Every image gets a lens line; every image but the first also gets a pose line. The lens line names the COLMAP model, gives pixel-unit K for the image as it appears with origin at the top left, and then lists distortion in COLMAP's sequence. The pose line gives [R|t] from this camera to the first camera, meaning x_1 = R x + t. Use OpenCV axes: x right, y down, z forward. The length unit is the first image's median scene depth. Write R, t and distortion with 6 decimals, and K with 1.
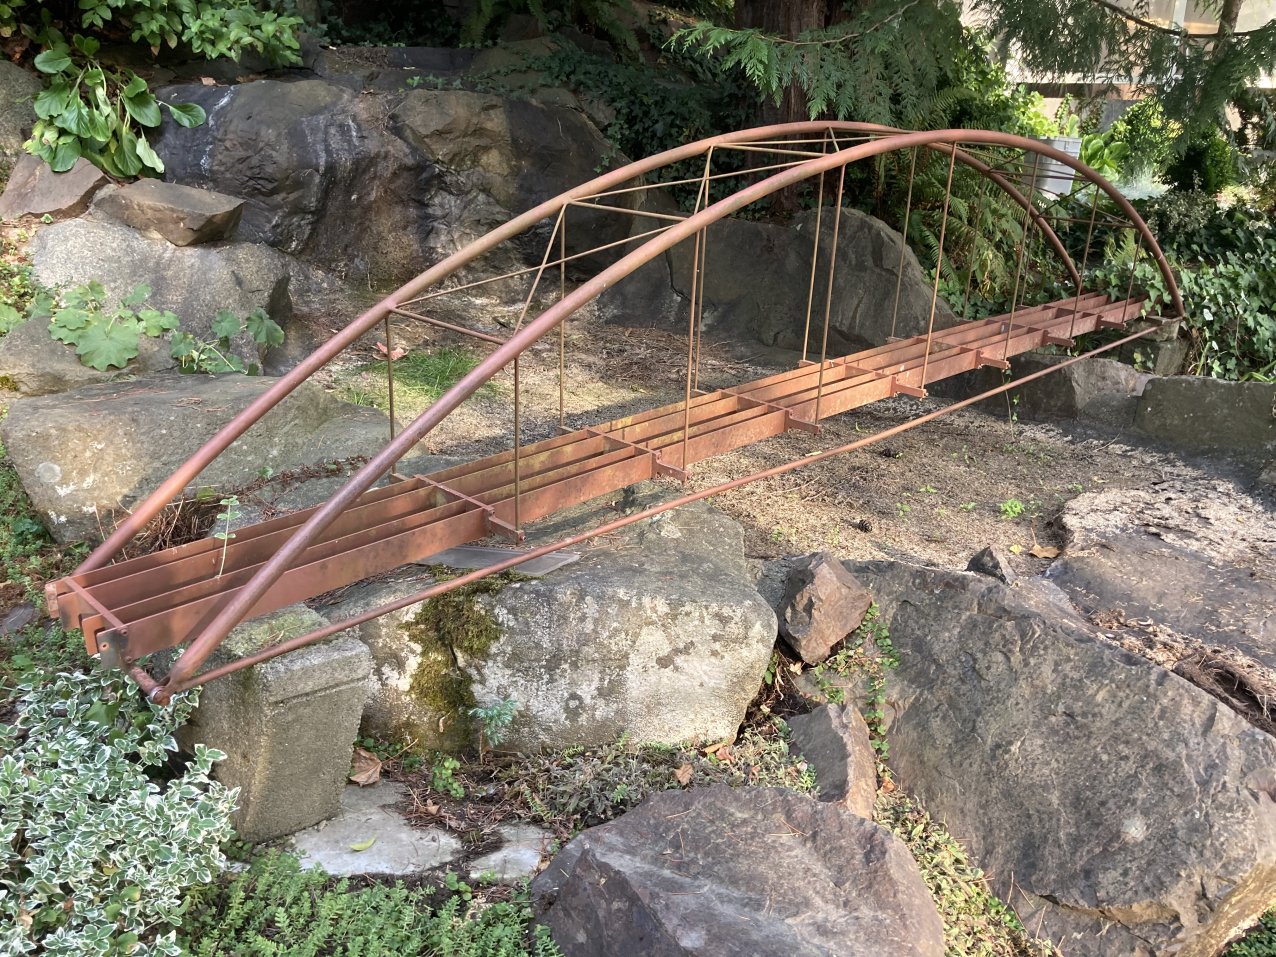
lens RADIAL K [[1066.5, 0, 638.0], [0, 1066.5, 478.5], [0, 0, 1]] dist [0.038873, -0.000748]
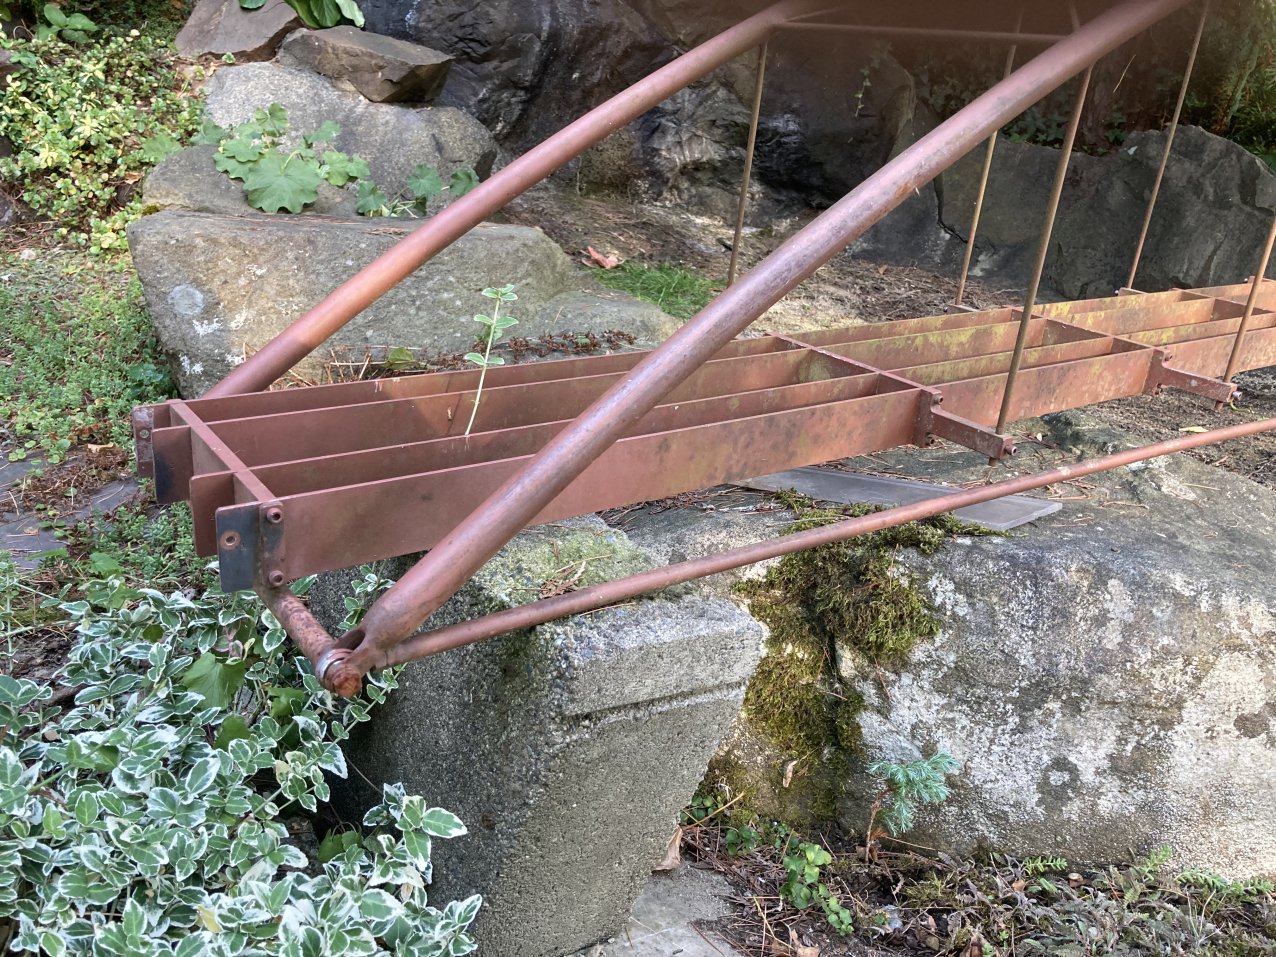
lens RADIAL K [[1039.8, 0, 638.0], [0, 1039.8, 478.5], [0, 0, 1]] dist [0.102954, -0.163831]
pose [[0.987140, 0.119410, -0.106281, -0.225582], [-0.118625, 0.992845, 0.013705, 0.081754], [0.107157, -0.000921, 0.994242, 0.461979]]
